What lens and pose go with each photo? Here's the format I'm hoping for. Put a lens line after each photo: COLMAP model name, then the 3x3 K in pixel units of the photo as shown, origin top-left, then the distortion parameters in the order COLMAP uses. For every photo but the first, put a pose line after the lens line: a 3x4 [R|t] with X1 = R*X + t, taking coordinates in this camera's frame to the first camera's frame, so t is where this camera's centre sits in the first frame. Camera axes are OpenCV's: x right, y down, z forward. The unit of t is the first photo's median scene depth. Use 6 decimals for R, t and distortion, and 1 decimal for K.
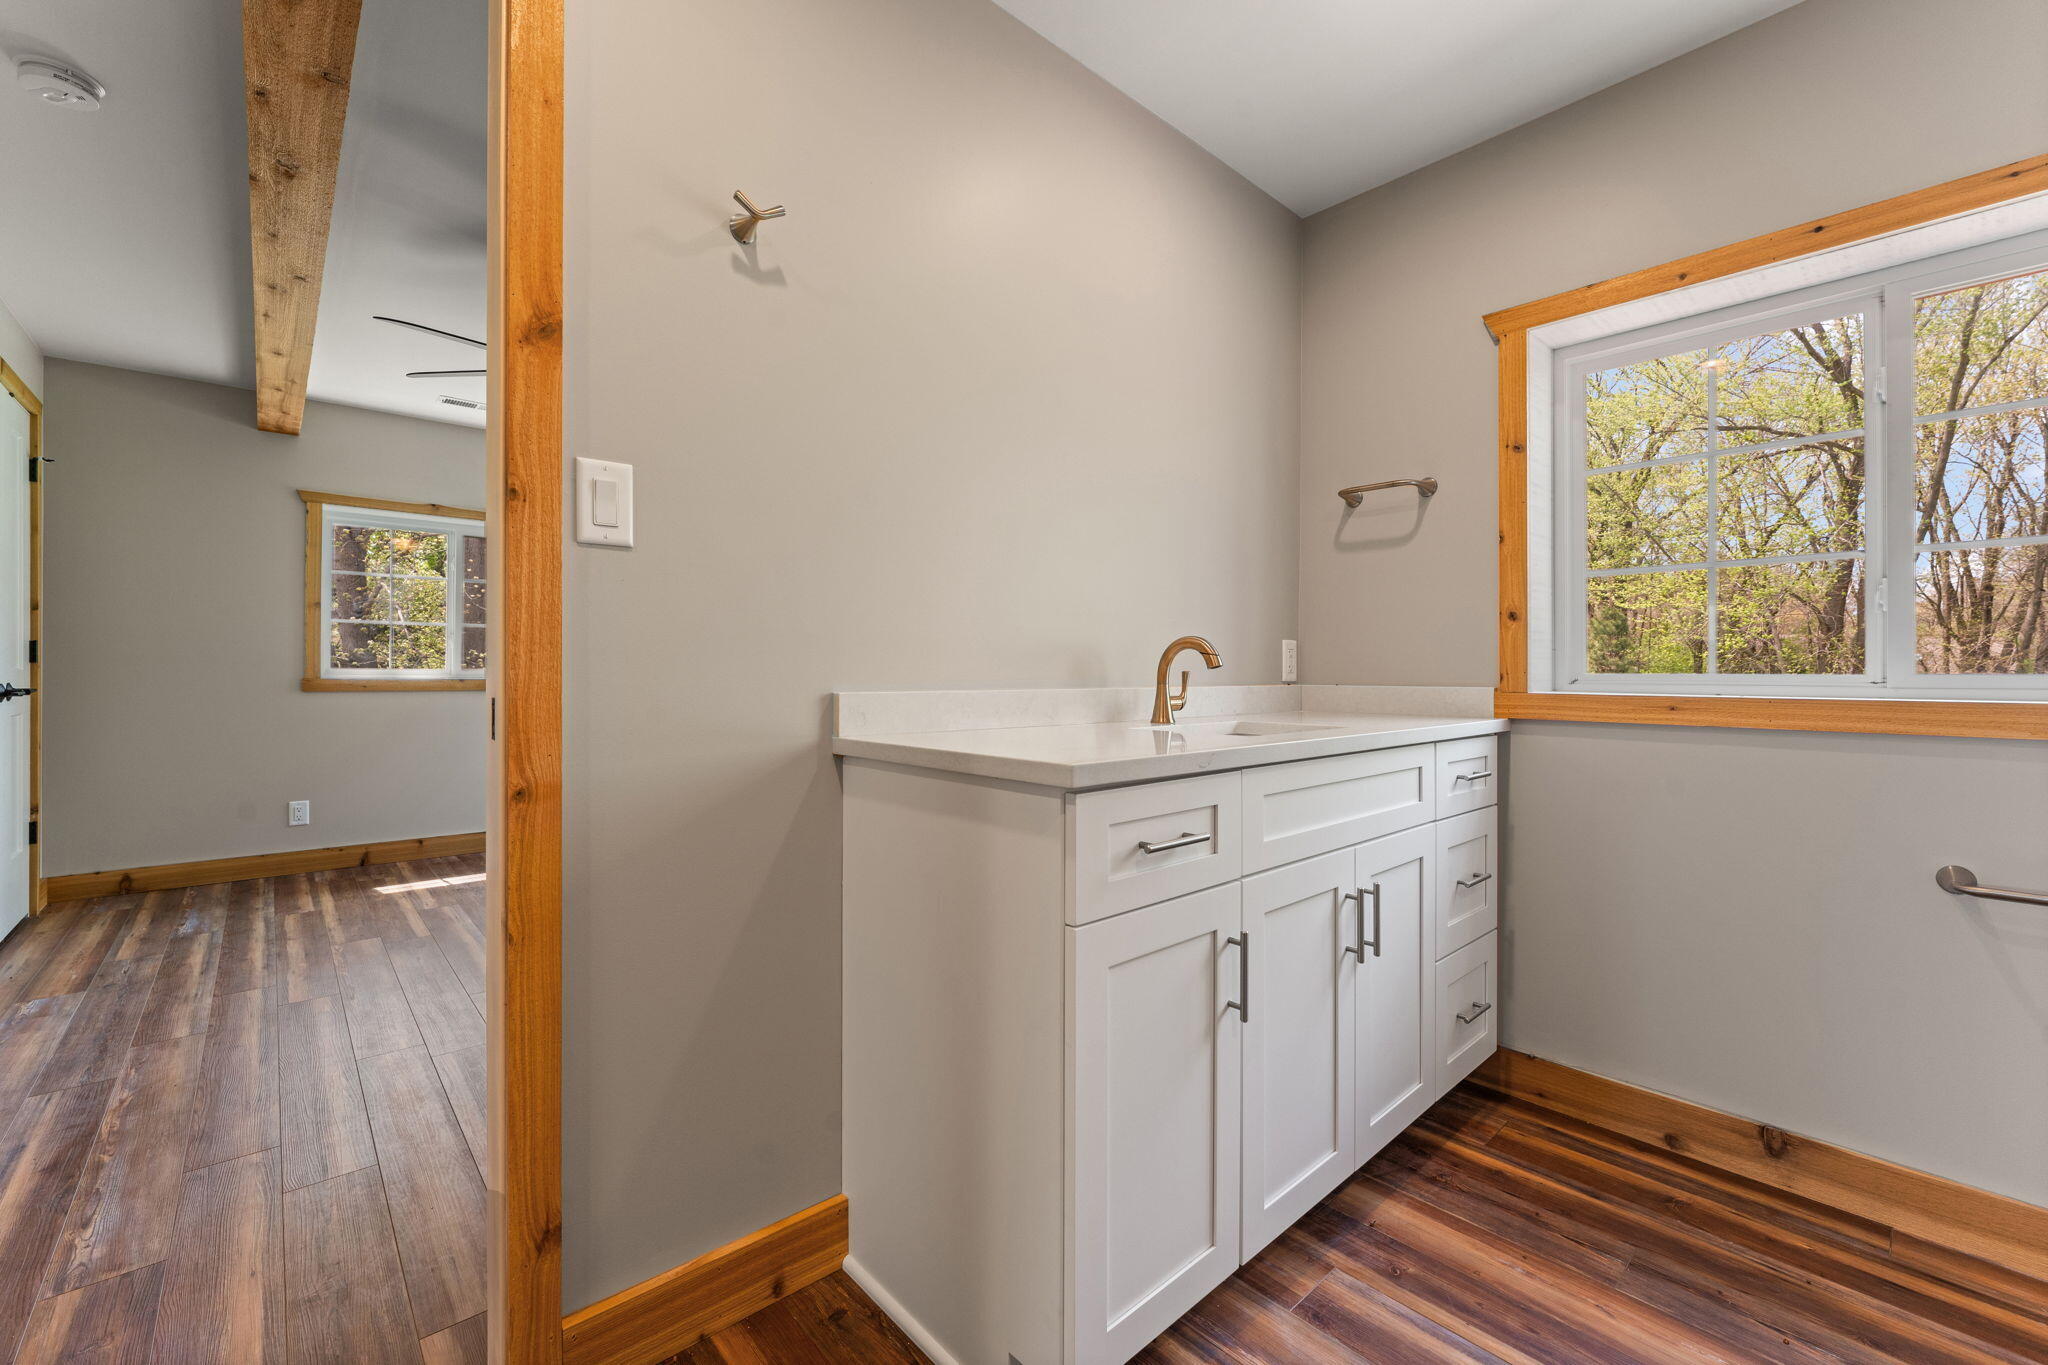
lens RADIAL K [[843.2, 0, 1021.2], [0, 843.2, 670.7], [0, 0, 1]] dist [-0.001194, 0.001625]
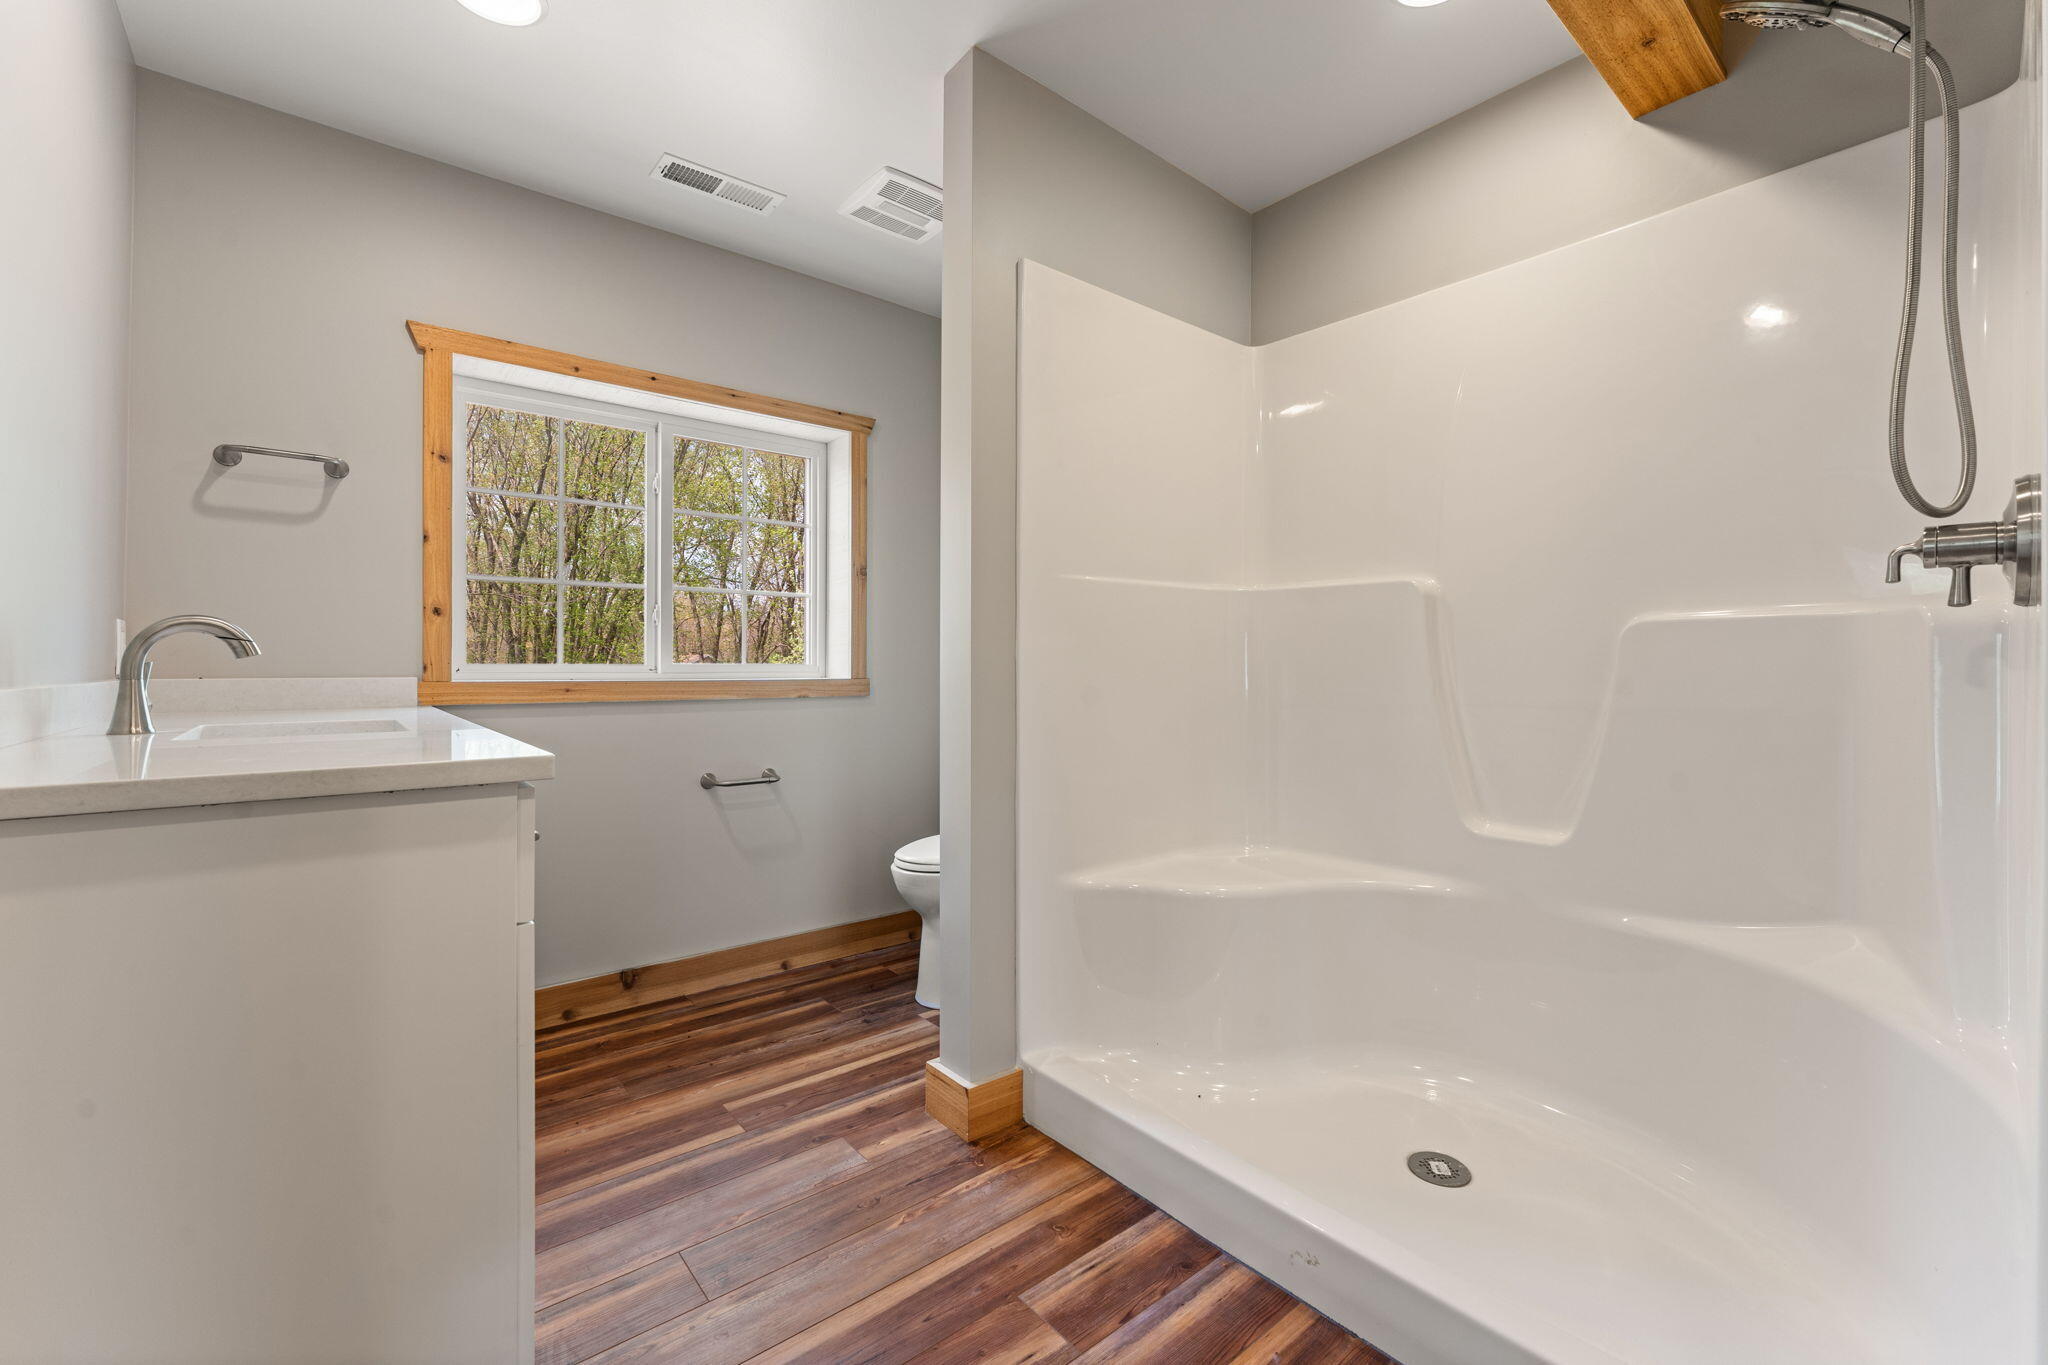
lens RADIAL K [[843.2, 0, 1017.9], [0, 843.2, 663.4], [0, 0, 1]] dist [-0.001194, 0.001625]
pose [[0.050931, 0.000329, 0.998702, -0.521079], [-0.001397, 0.999999, -0.000258, 0.001798], [-0.998701, -0.001382, 0.050932, 0.223181]]
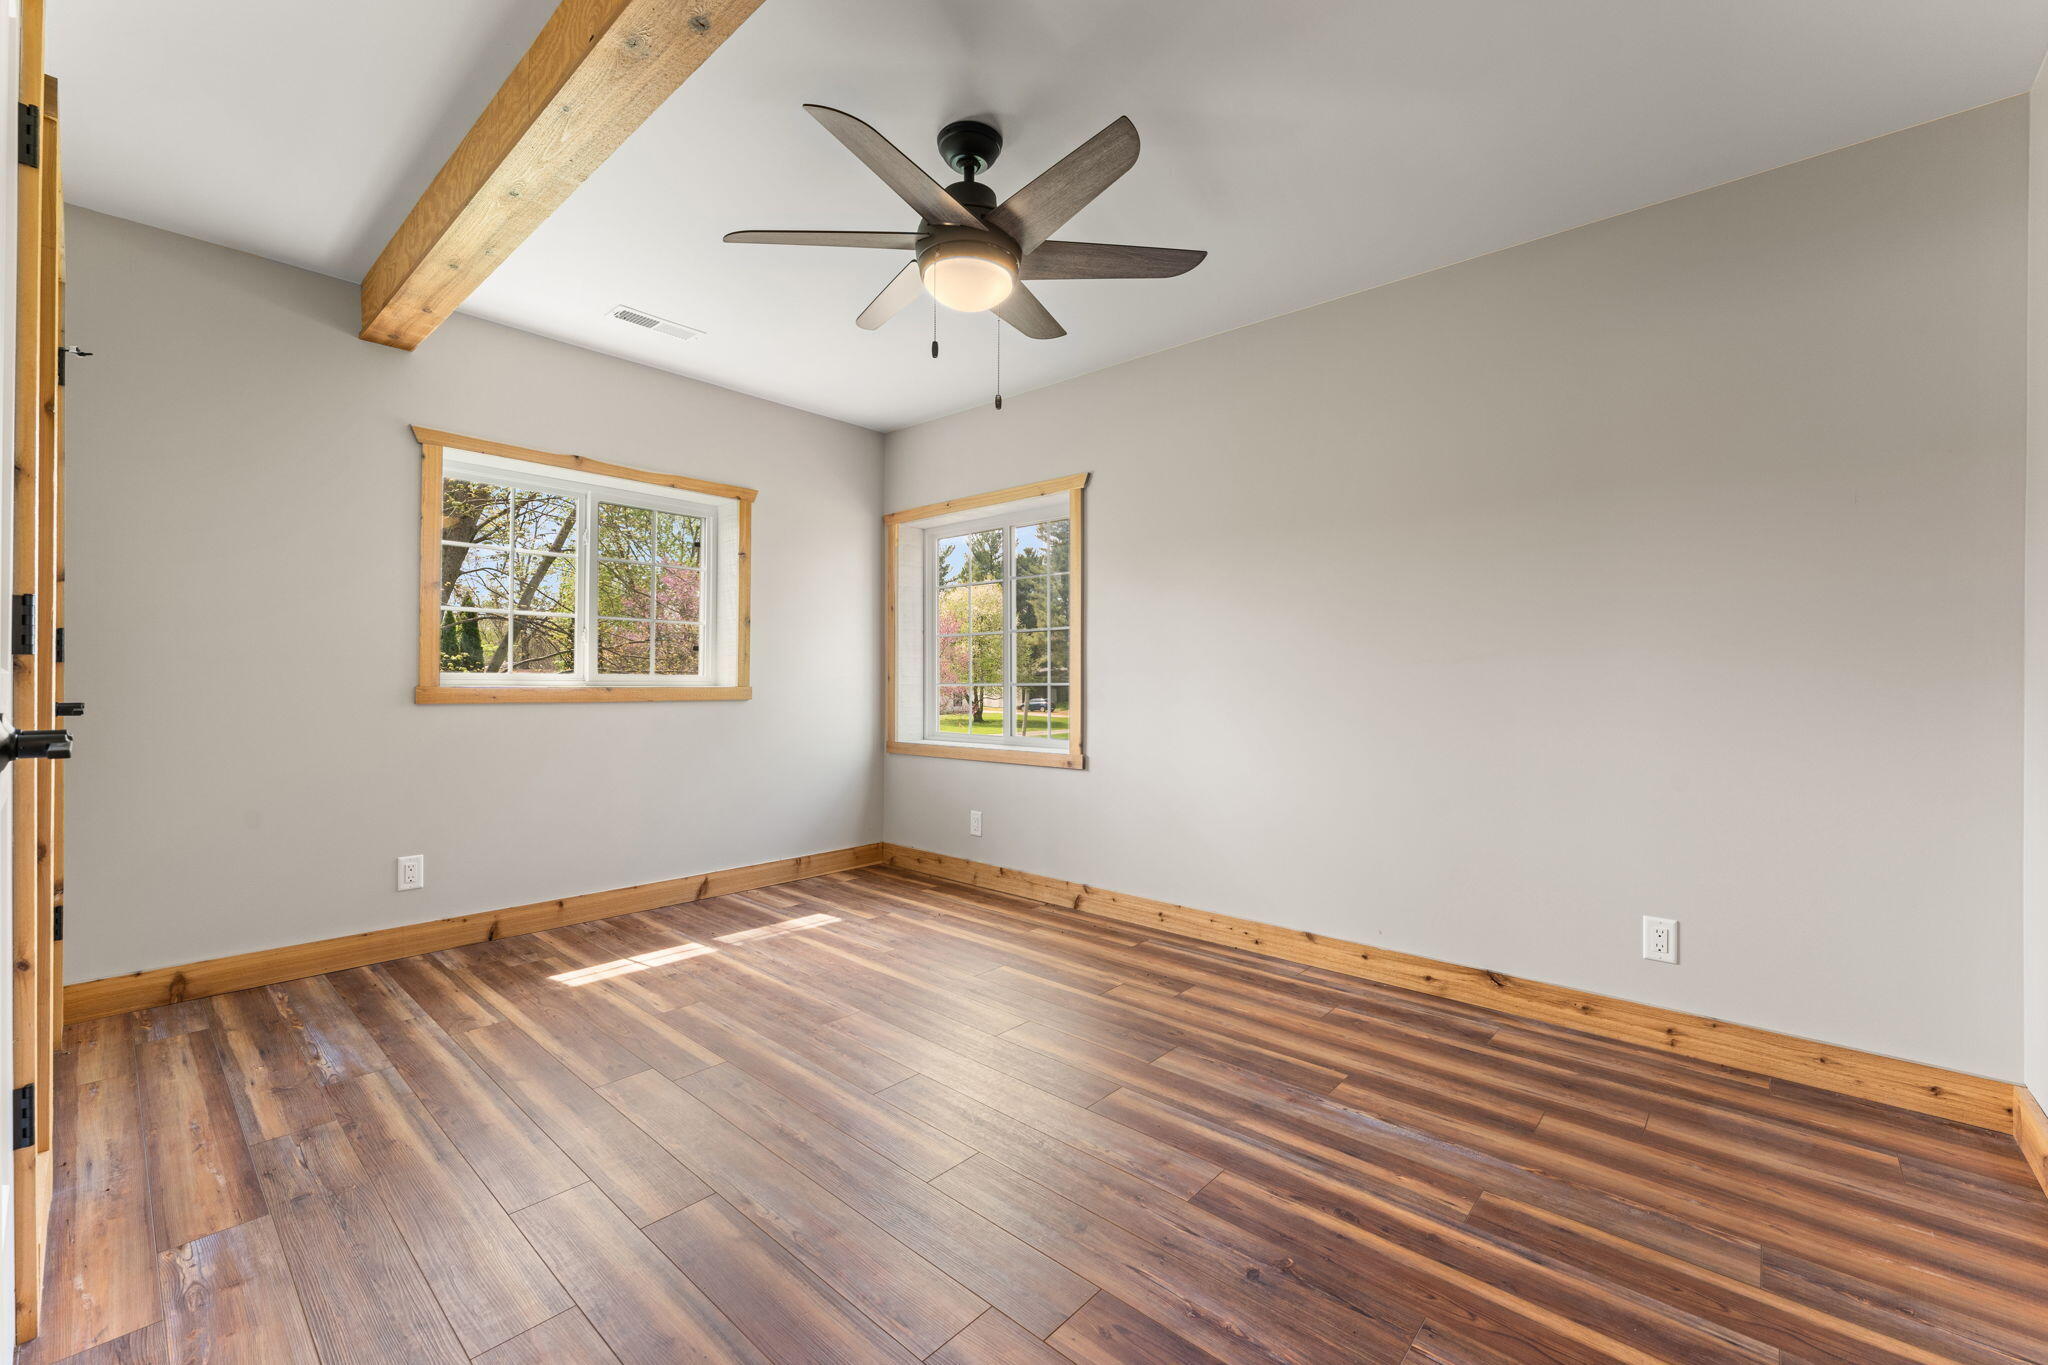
lens RADIAL K [[843.2, 0, 1020.9], [0, 843.2, 672.6], [0, 0, 1]] dist [-0.001194, 0.001625]
pose [[0.993829, 0.004367, 0.110836, -0.035658], [-0.003792, 0.999978, -0.005402, -0.000019], [-0.110857, 0.004949, 0.993824, 0.019097]]
